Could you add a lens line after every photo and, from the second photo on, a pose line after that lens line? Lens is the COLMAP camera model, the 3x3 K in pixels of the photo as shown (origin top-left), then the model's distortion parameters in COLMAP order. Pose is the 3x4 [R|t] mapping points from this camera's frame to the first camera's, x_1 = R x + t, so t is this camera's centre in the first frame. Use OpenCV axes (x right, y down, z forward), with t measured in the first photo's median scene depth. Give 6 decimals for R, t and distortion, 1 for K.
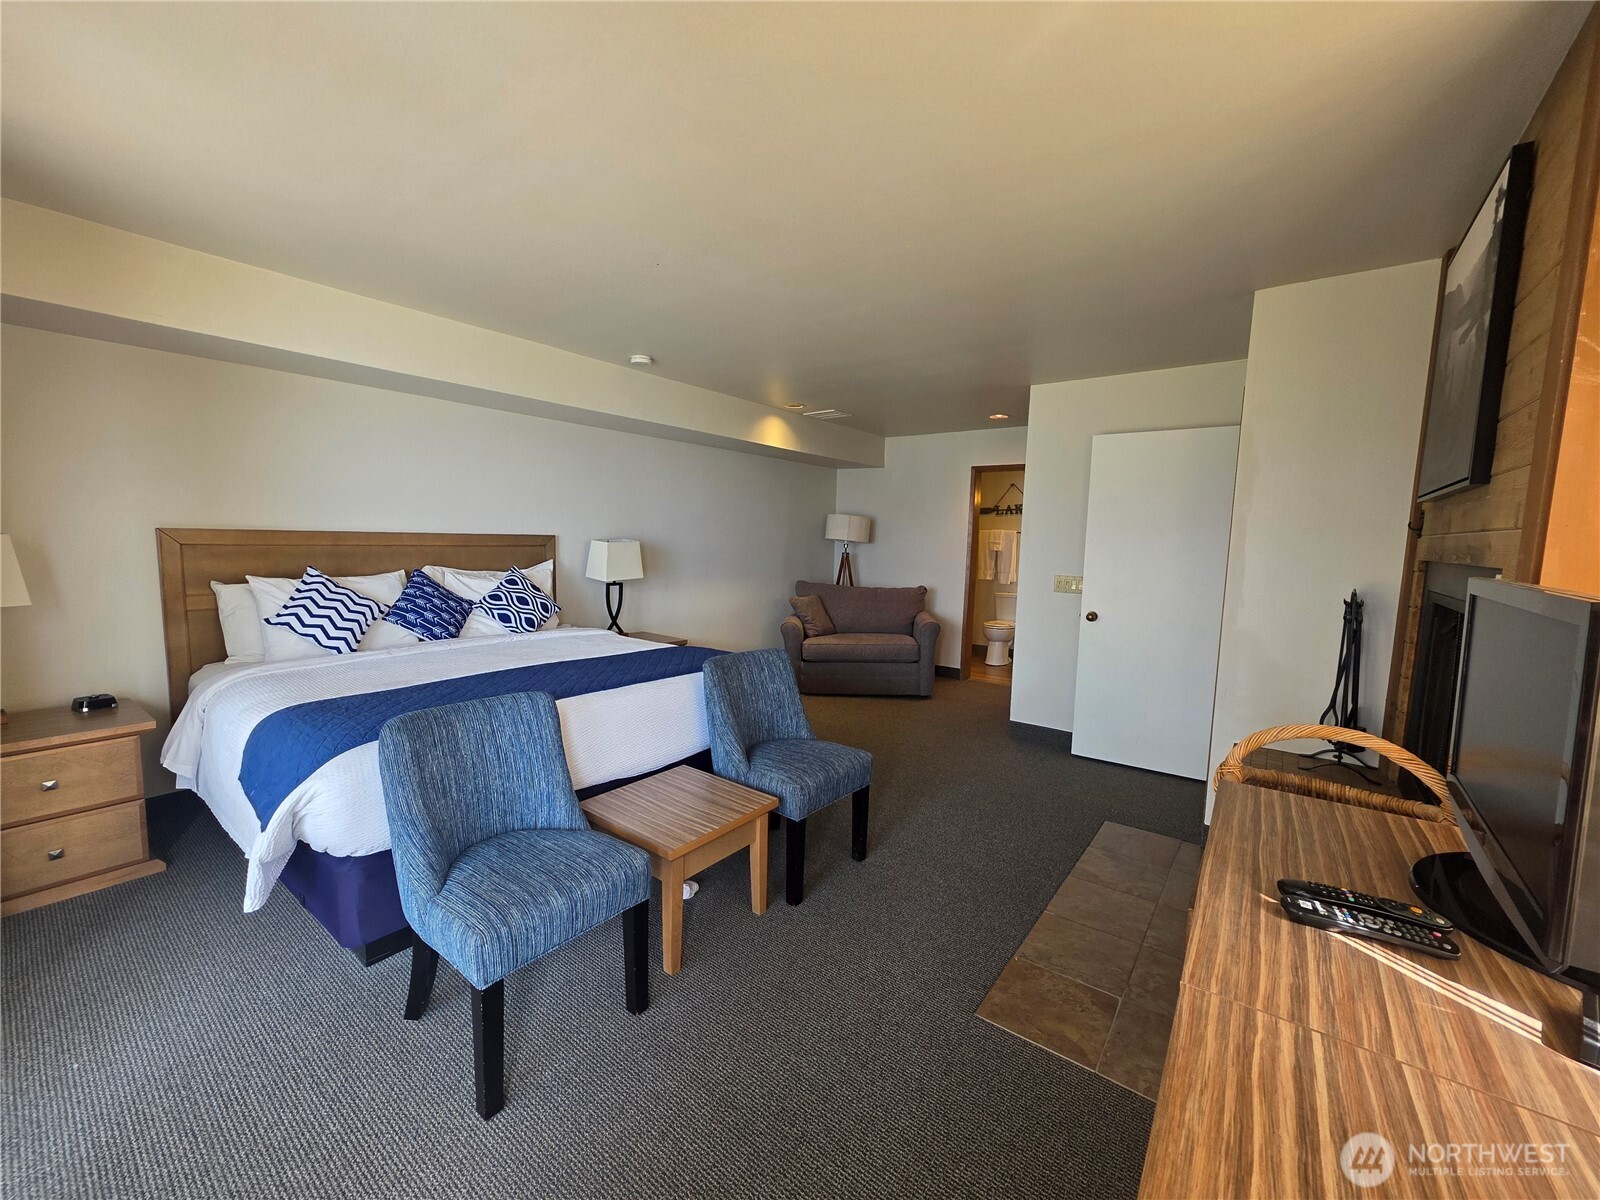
lens RADIAL K [[637.8, 0, 800.0], [0, 637.8, 600.0], [0, 0, 1]] dist [0.001862, -0.000036]
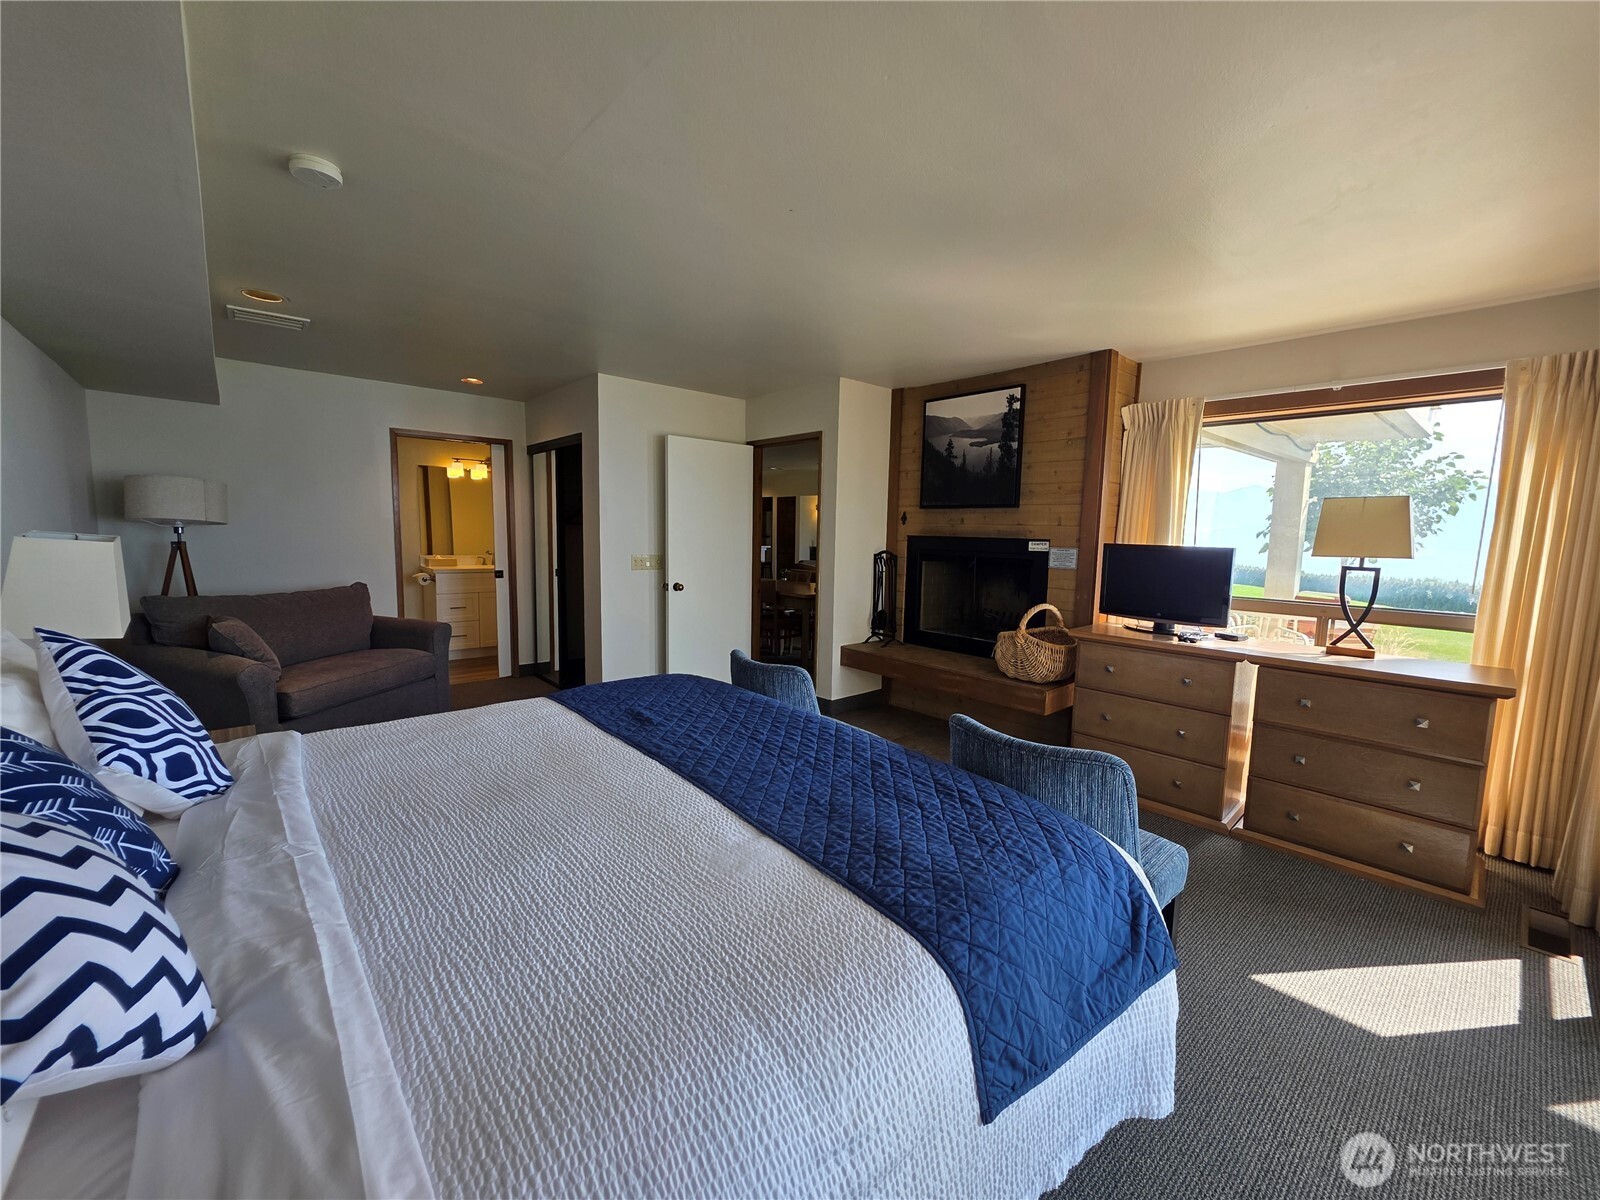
lens RADIAL K [[637.8, 0, 800.0], [0, 637.8, 600.0], [0, 0, 1]] dist [0.001862, -0.000036]
pose [[0.181712, -0.128395, 0.974934, -0.633534], [0.082713, 0.989921, 0.114953, -0.064819], [-0.979867, 0.059752, 0.190500, 0.511232]]
